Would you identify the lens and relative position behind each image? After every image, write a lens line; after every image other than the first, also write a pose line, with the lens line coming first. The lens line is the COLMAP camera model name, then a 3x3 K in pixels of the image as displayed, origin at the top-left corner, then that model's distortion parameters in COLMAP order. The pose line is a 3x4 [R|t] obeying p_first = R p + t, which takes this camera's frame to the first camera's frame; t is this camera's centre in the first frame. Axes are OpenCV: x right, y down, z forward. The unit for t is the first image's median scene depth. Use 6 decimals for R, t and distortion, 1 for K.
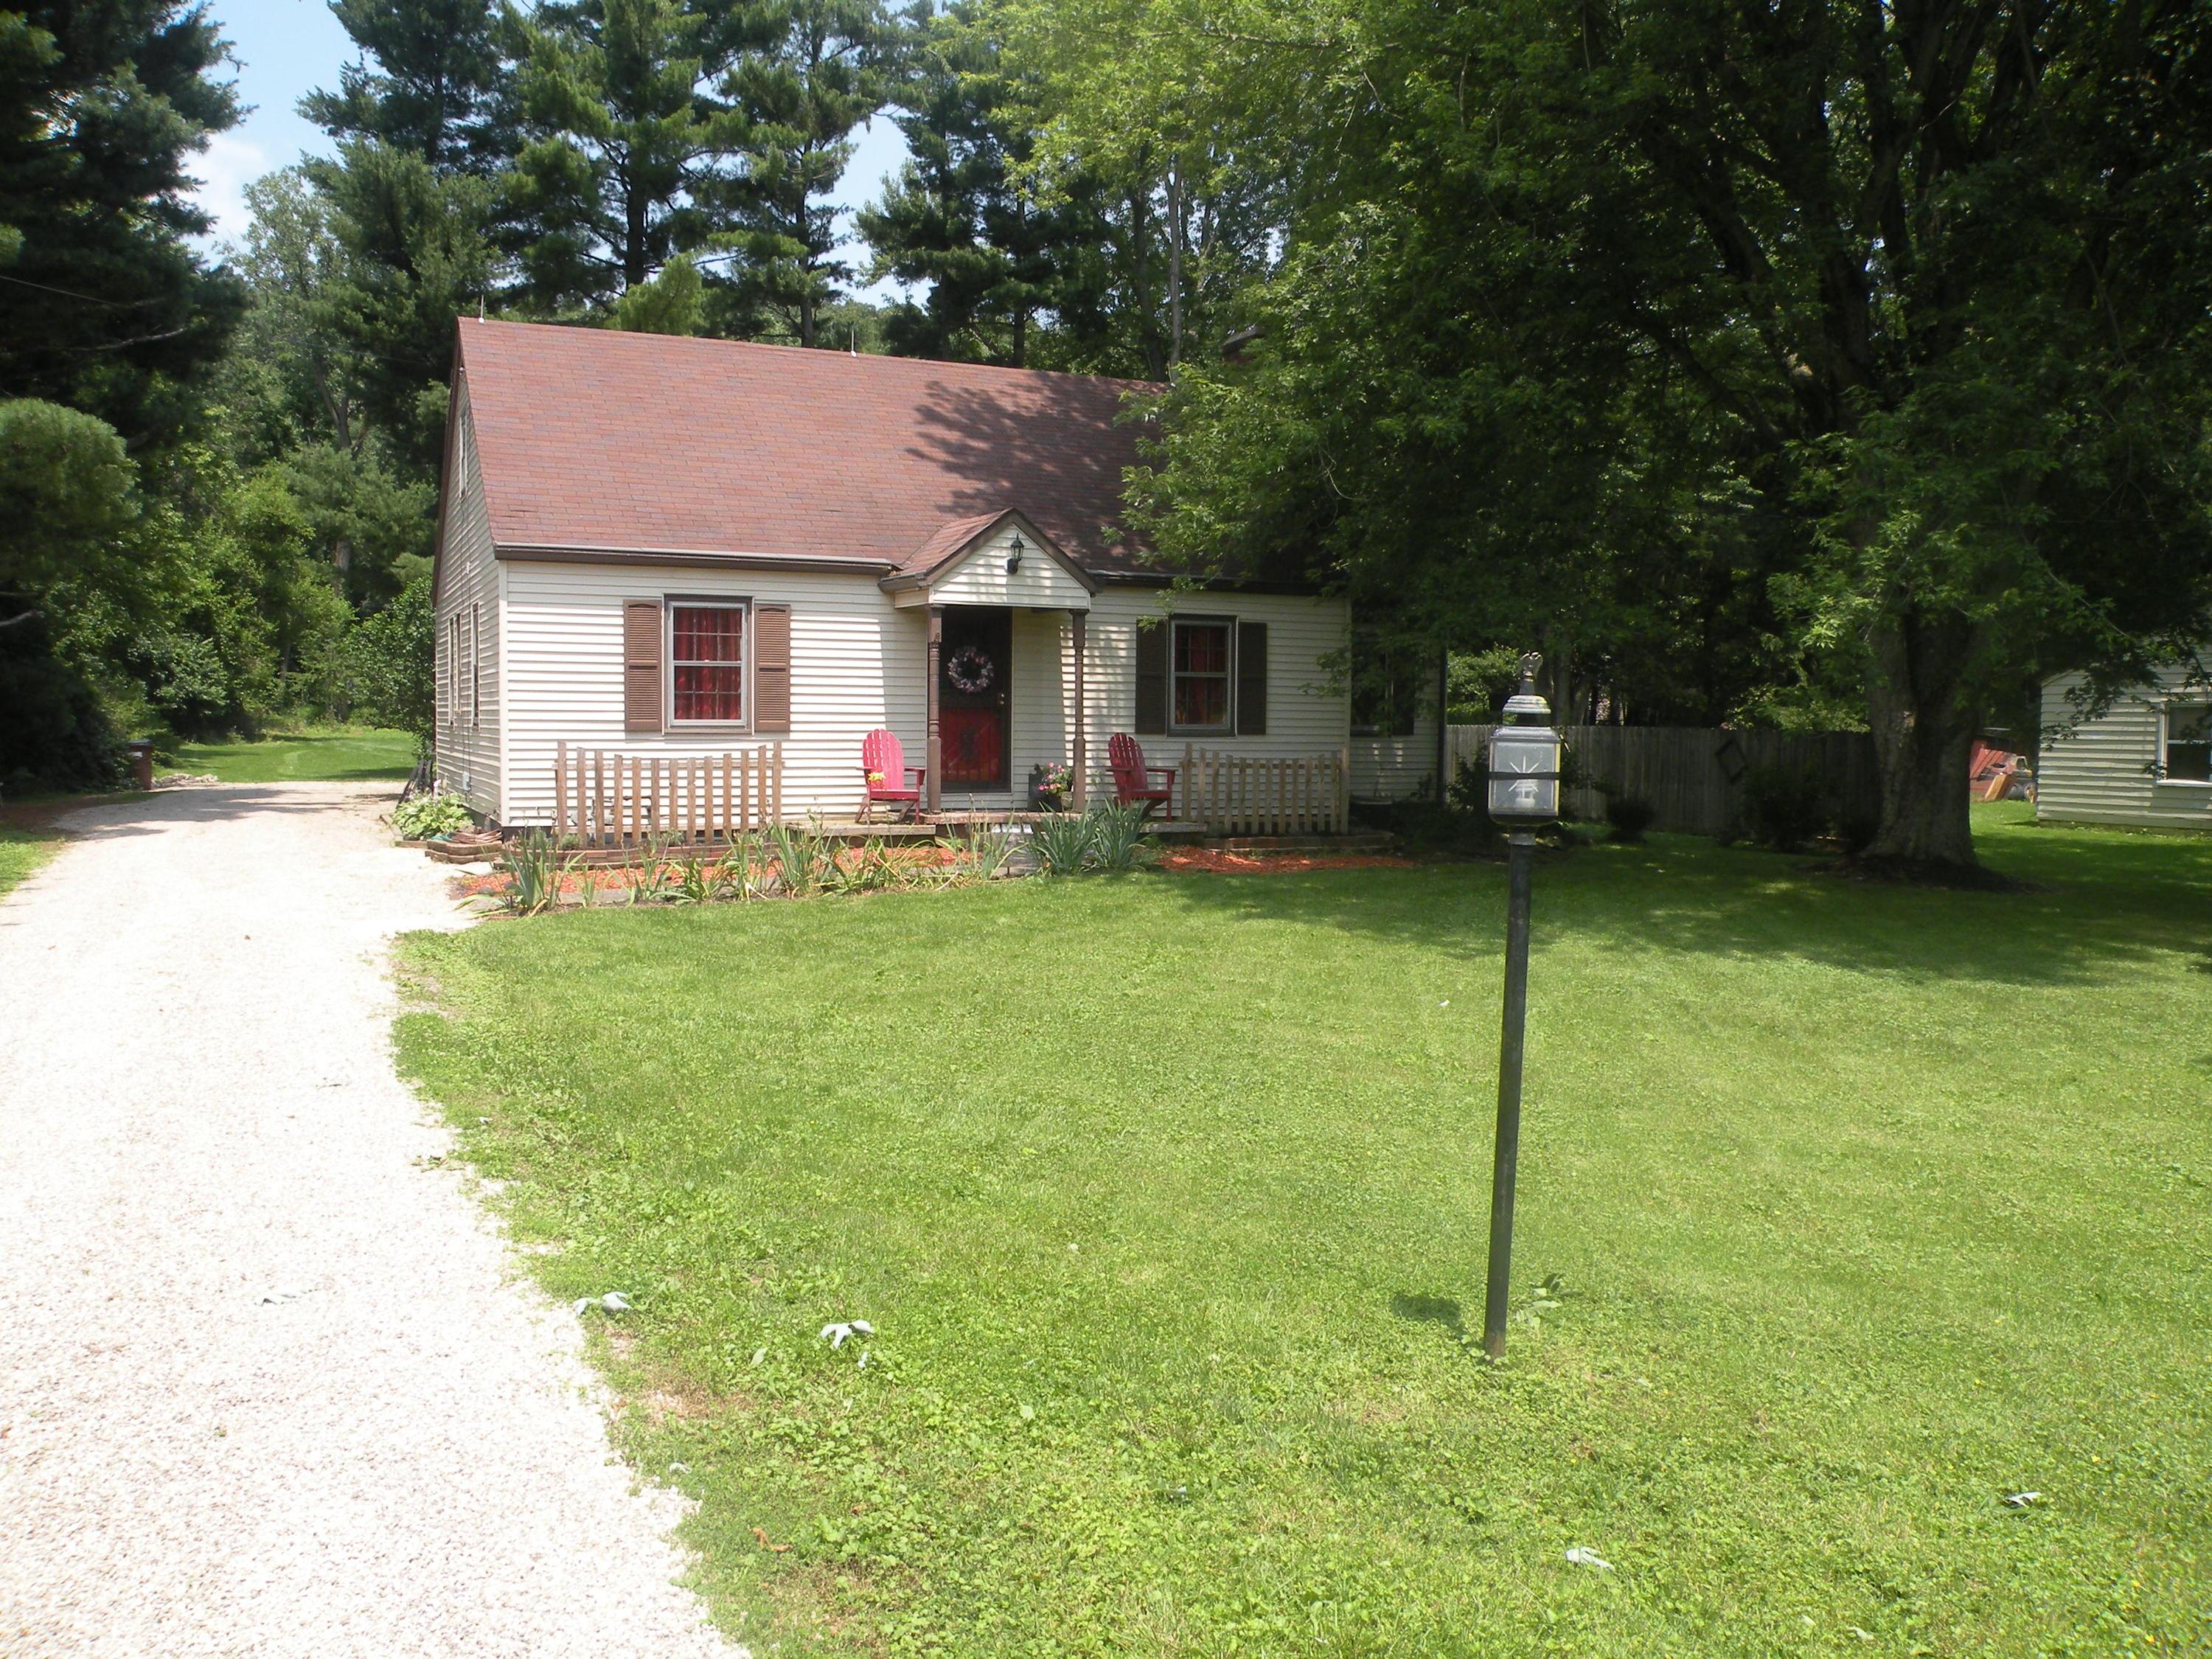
lens RADIAL K [[1763.8, 0, 1106.0], [0, 1763.8, 829.5], [0, 0, 1]] dist [-0.158390, 0.148770]
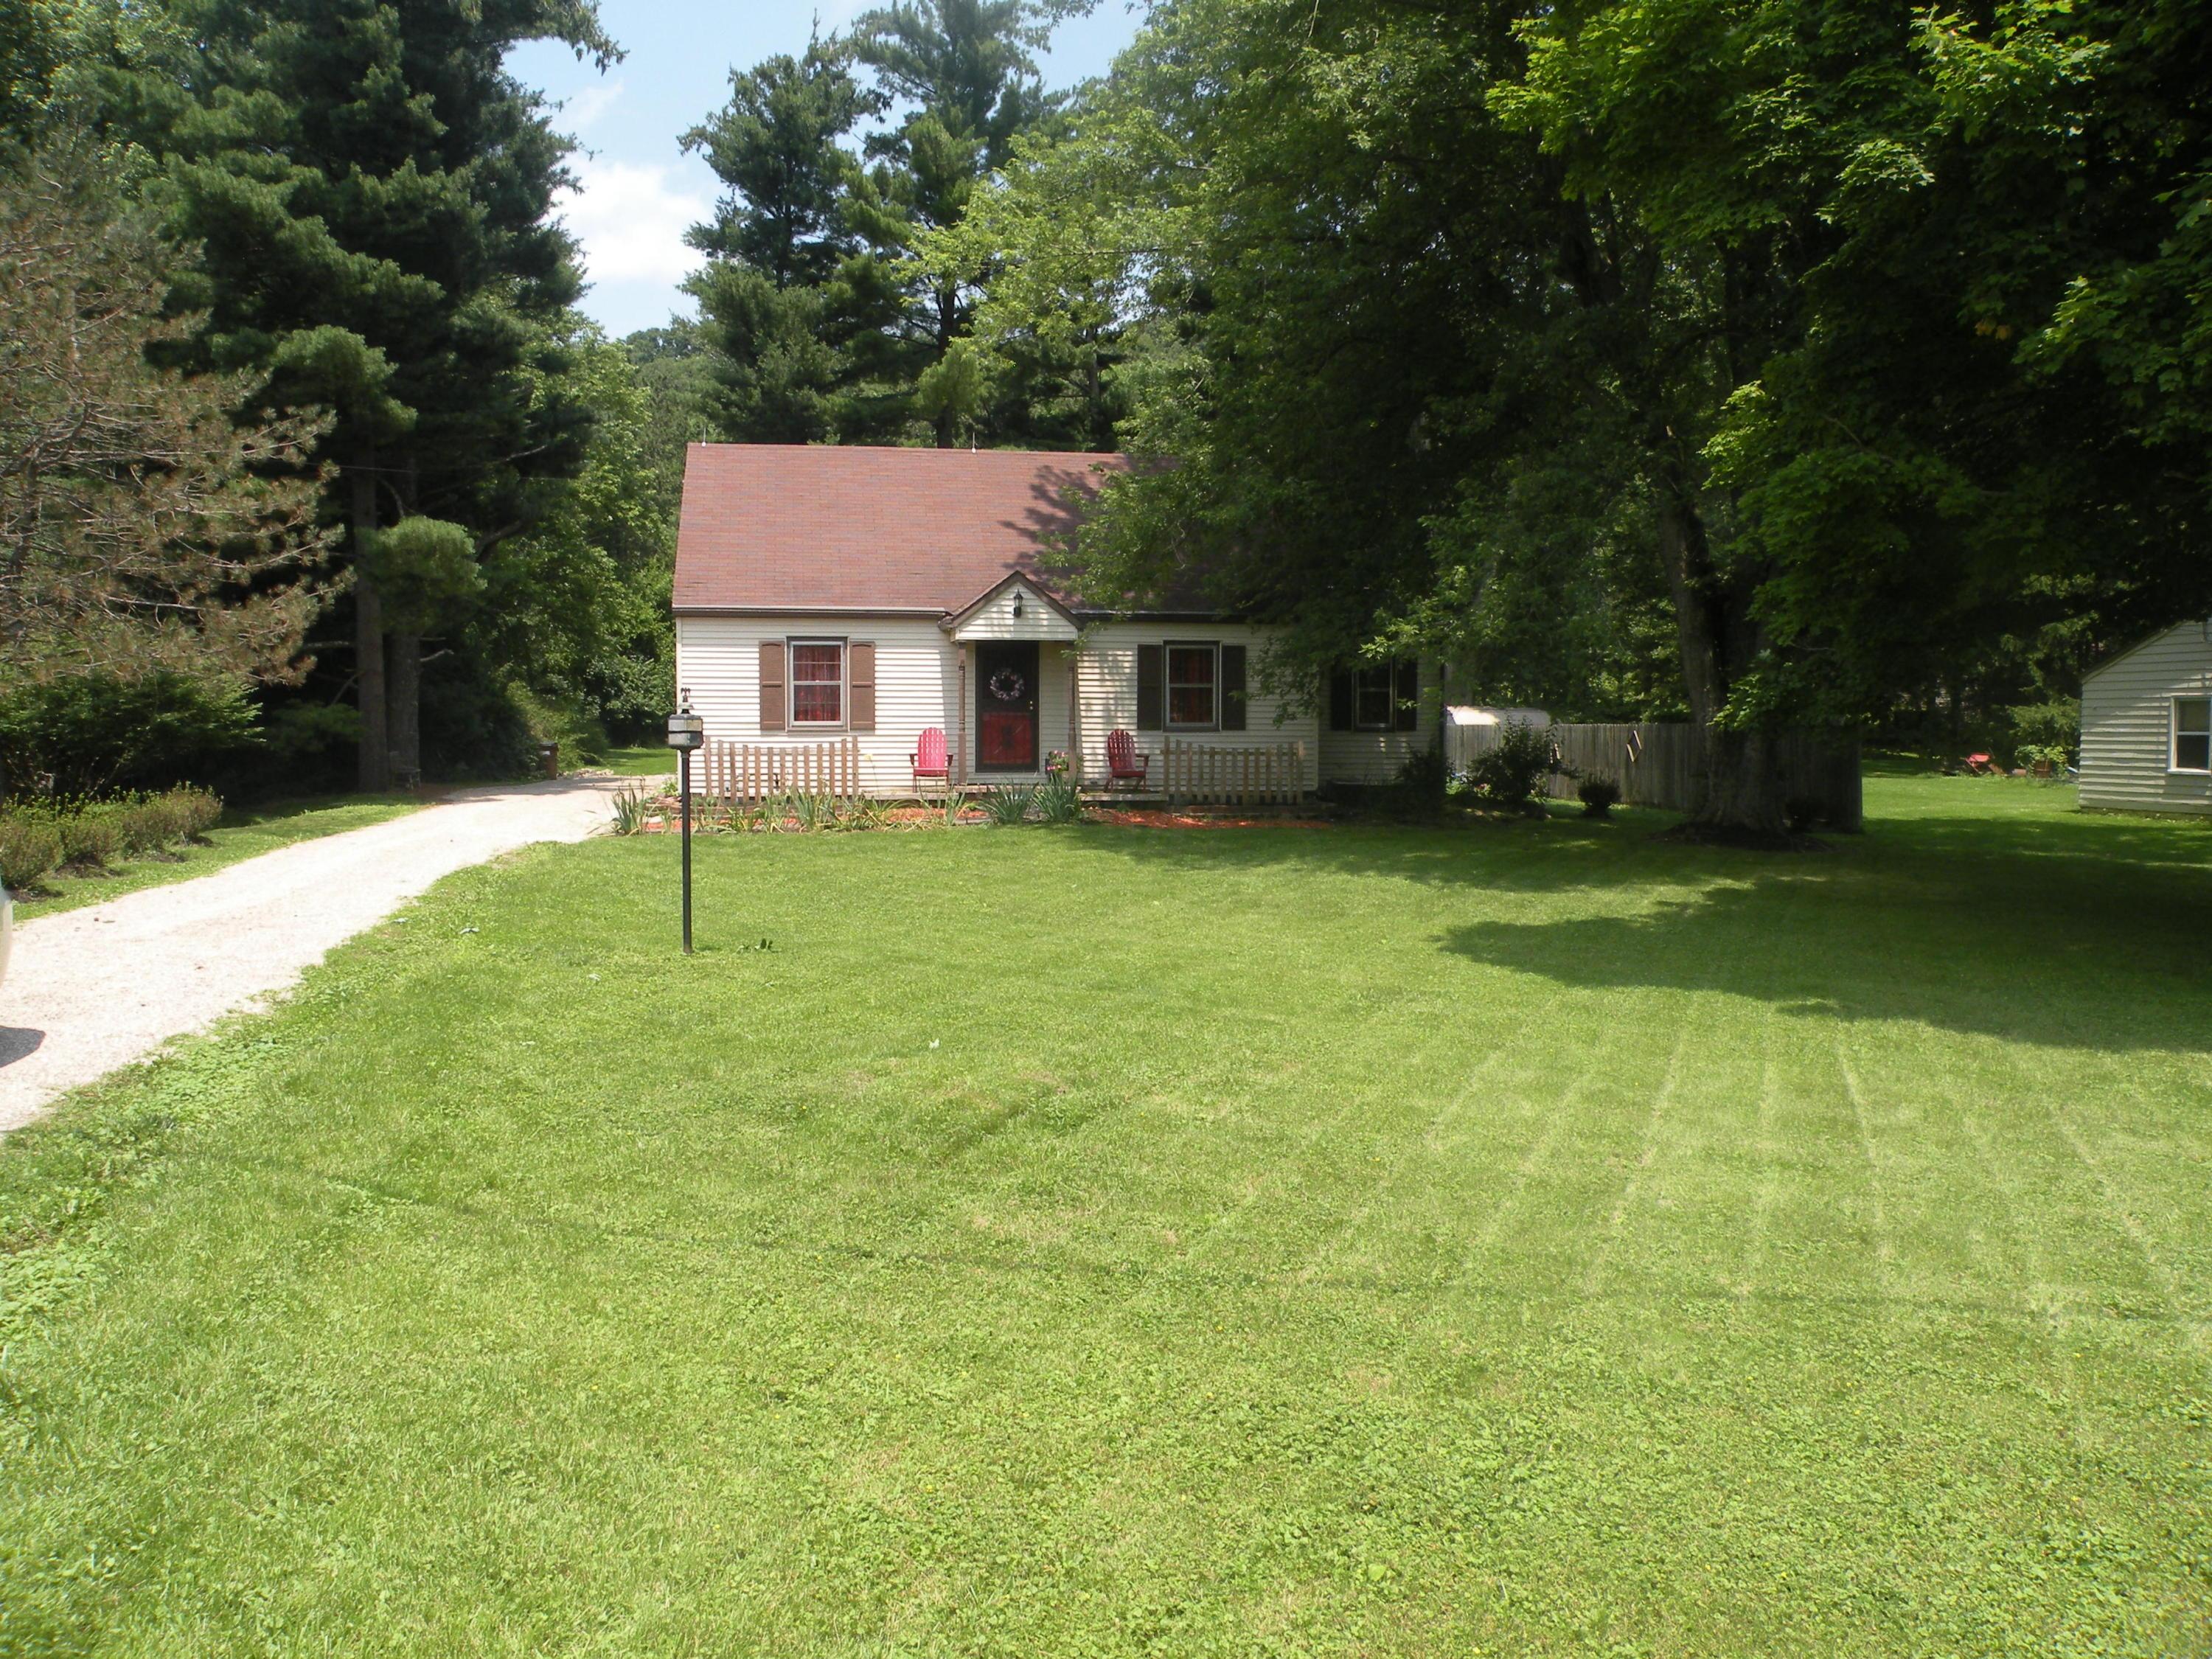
lens RADIAL K [[1763.8, 0, 1106.0], [0, 1763.8, 829.5], [0, 0, 1]] dist [-0.158390, 0.148770]
pose [[0.965056, 0.007669, -0.261933, 0.368094], [-0.008774, 0.999957, -0.003047, 0.028008], [0.261898, 0.005238, 0.965081, -0.331728]]
